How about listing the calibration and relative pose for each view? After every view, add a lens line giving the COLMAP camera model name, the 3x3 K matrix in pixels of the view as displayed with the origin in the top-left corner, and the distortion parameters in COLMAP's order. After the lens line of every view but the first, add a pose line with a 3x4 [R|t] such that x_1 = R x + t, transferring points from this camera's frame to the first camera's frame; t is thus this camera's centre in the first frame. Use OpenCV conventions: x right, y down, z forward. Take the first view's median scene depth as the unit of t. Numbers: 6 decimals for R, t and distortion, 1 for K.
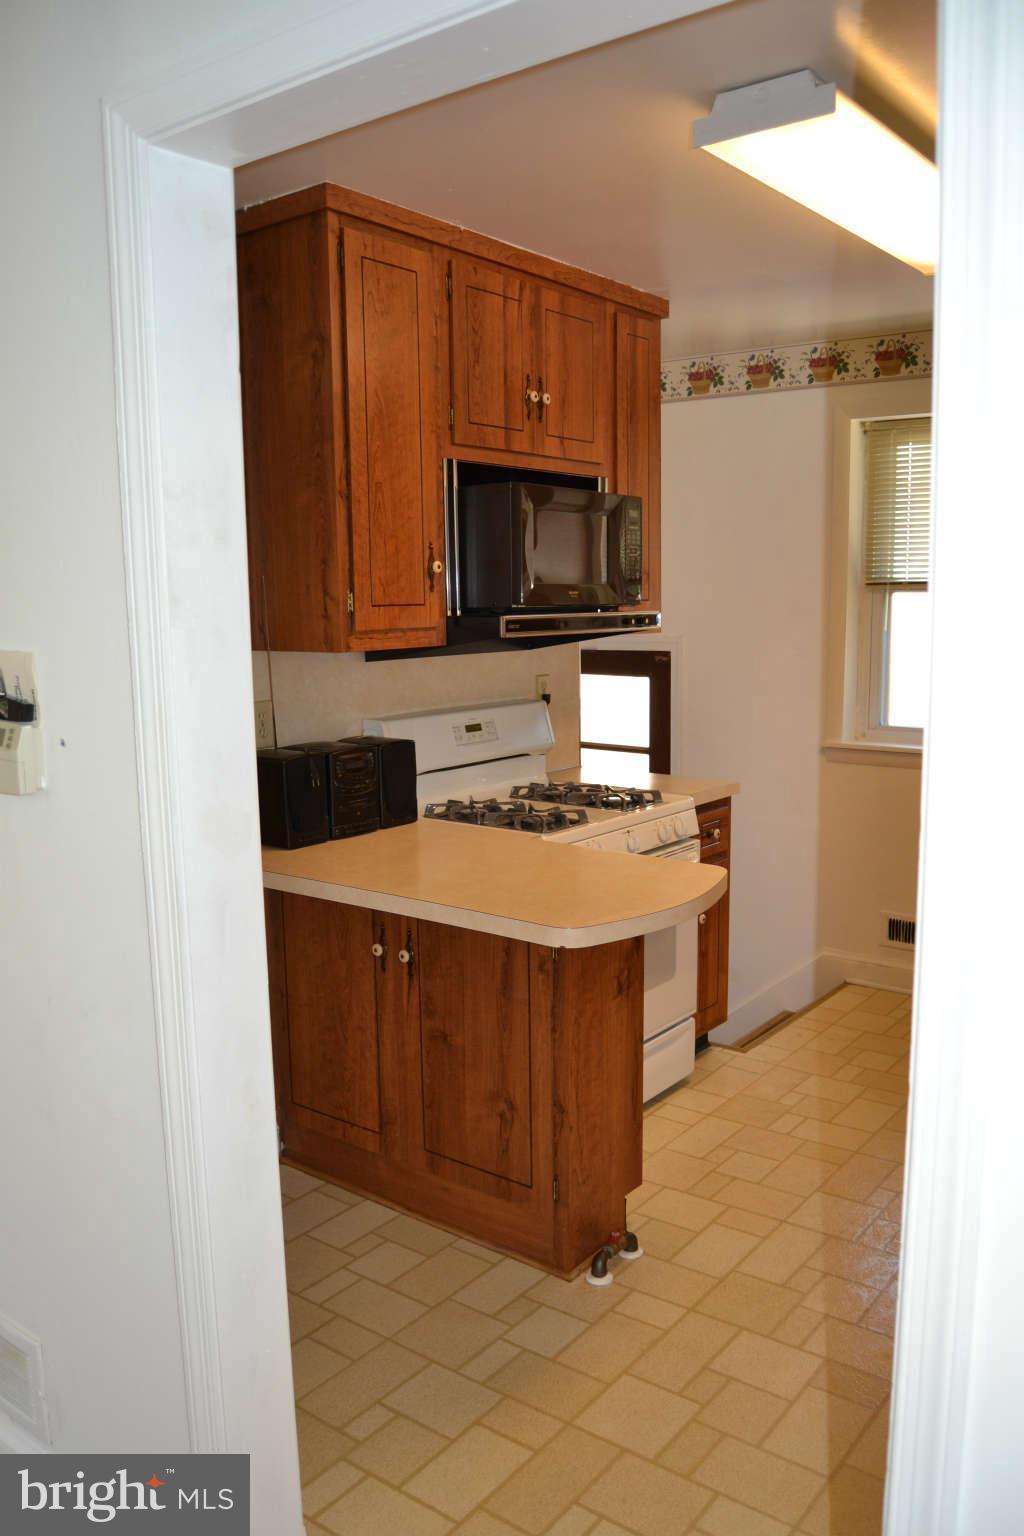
lens RADIAL K [[1221.6, 0, 513.0], [0, 1221.6, 803.5], [0, 0, 1]] dist [-0.095144, 0.033647]
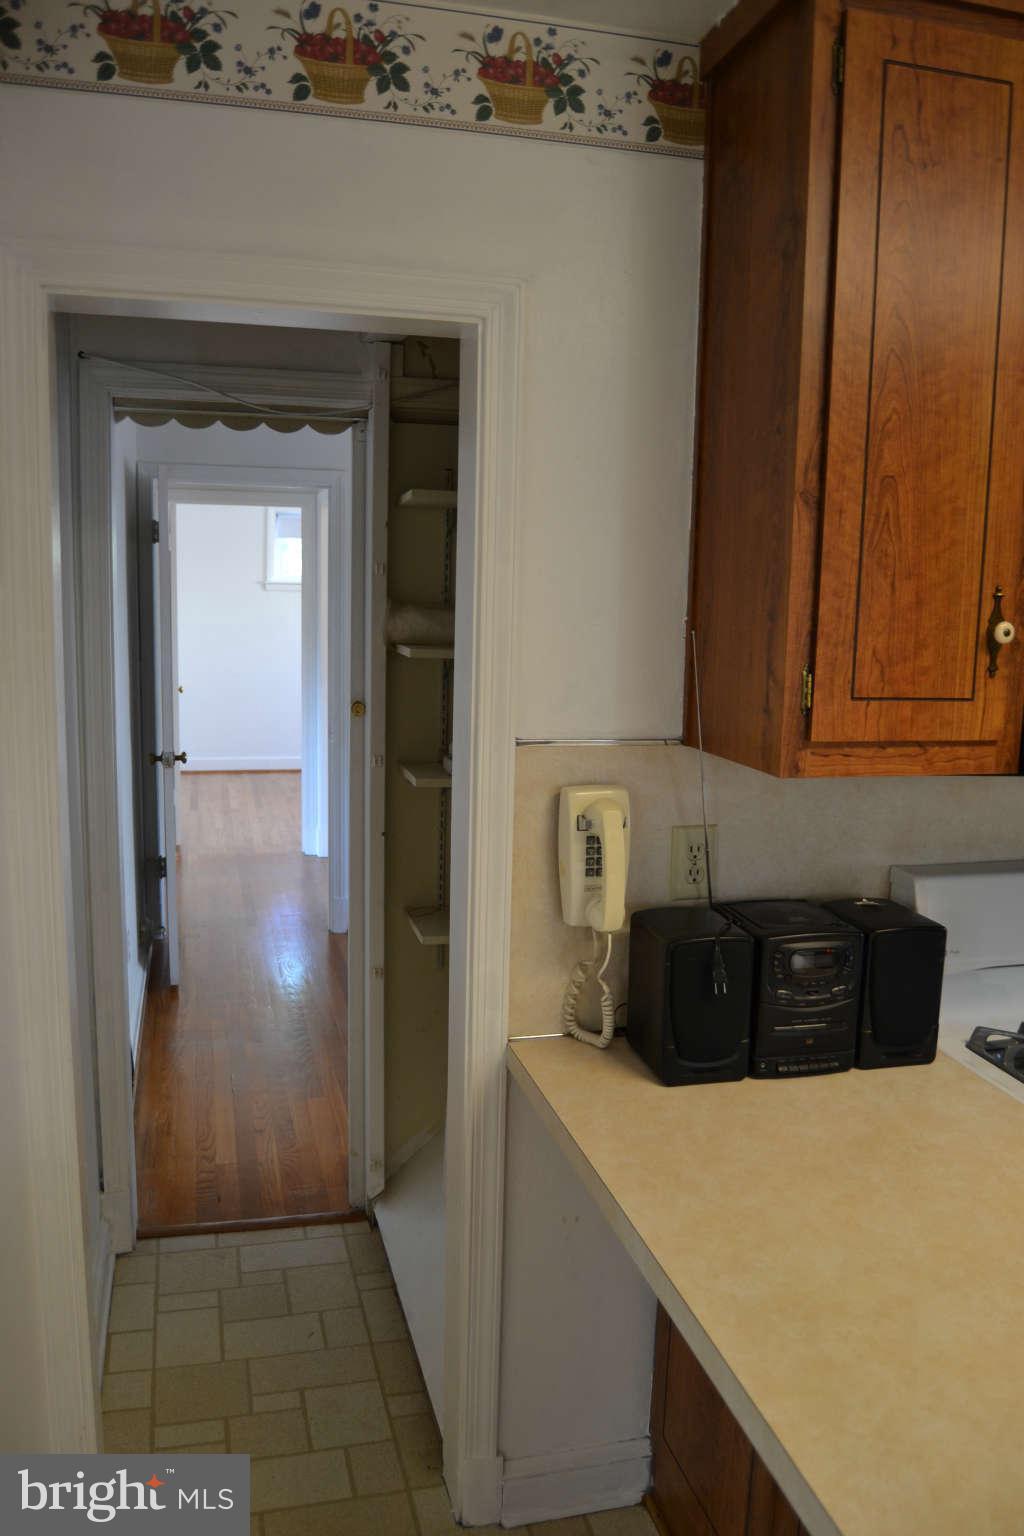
lens RADIAL K [[1221.6, 0, 513.0], [0, 1221.6, 803.5], [0, 0, 1]] dist [-0.095144, 0.033647]
pose [[0.787154, 0.136808, -0.601392, 0.102464], [-0.138203, 0.989418, 0.044187, -0.118895], [0.601073, 0.048332, 0.797732, 0.470581]]
